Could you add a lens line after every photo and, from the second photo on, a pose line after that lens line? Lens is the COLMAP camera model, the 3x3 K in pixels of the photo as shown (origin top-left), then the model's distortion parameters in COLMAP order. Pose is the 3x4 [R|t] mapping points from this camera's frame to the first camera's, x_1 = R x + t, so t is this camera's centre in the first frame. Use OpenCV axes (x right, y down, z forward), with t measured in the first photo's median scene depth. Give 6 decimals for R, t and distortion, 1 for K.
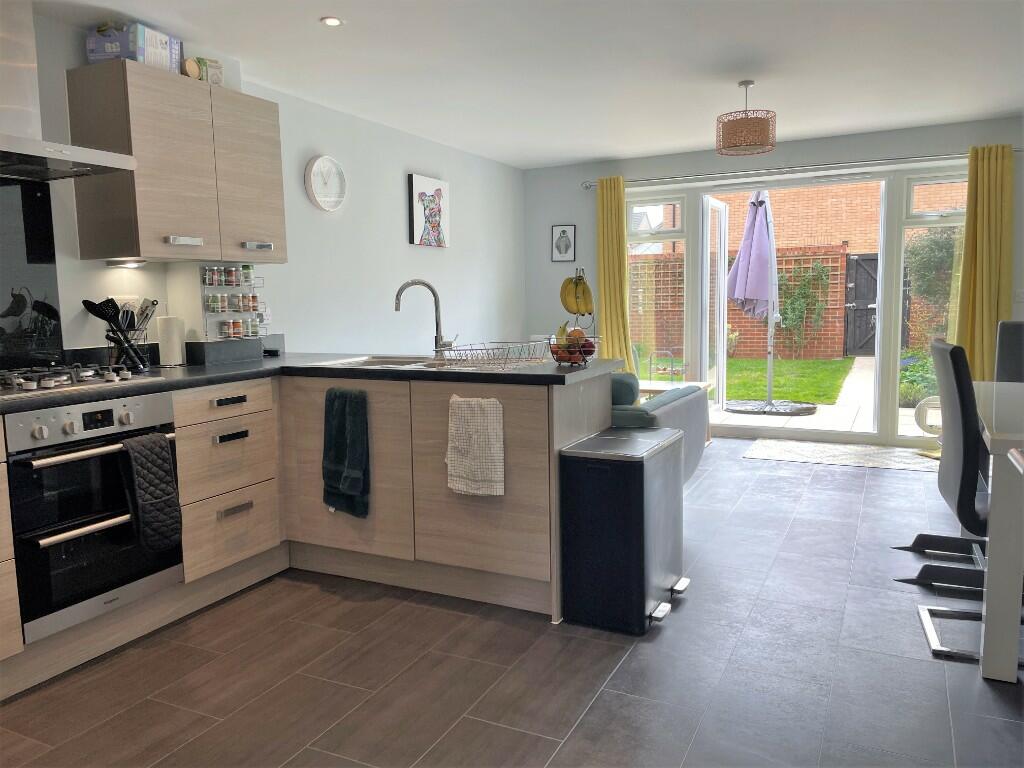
lens RADIAL K [[774.5, 0, 509.0], [0, 774.5, 382.0], [0, 0, 1]] dist [0.085703, -0.079760]
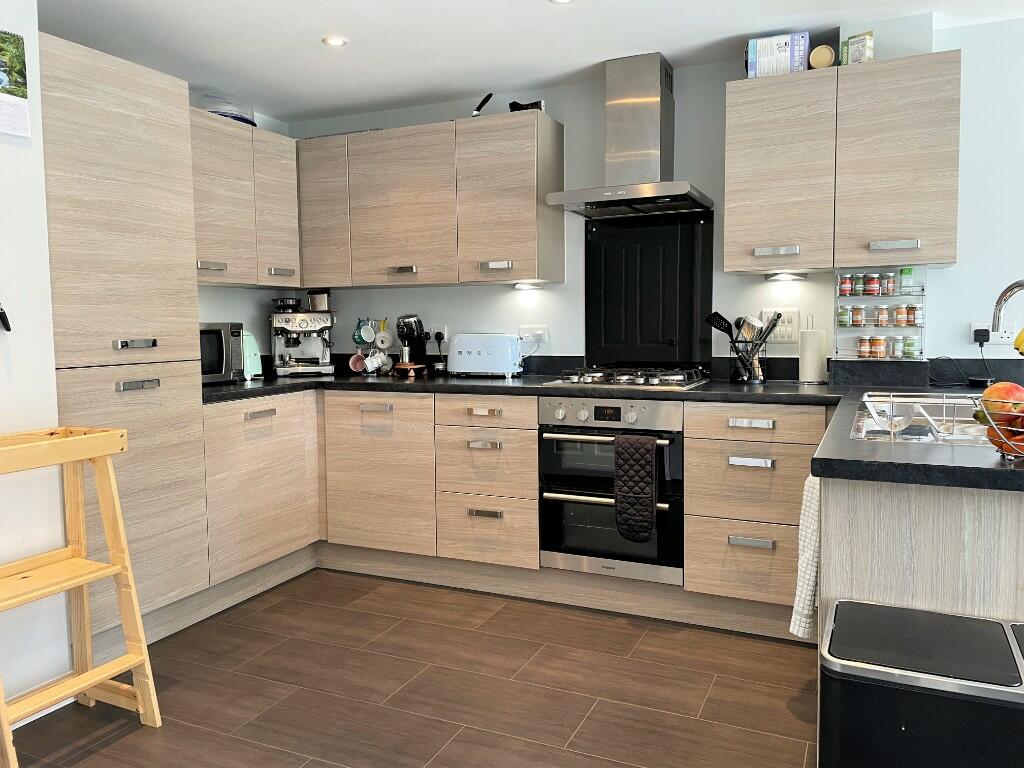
lens RADIAL K [[774.5, 0, 516.5], [0, 774.5, 380.2], [0, 0, 1]] dist [0.085703, -0.079760]
pose [[0.040038, 0.098572, -0.994324, 0.571940], [-0.102968, 0.990231, 0.094020, -0.088655], [0.993879, 0.098619, 0.049797, 0.712248]]
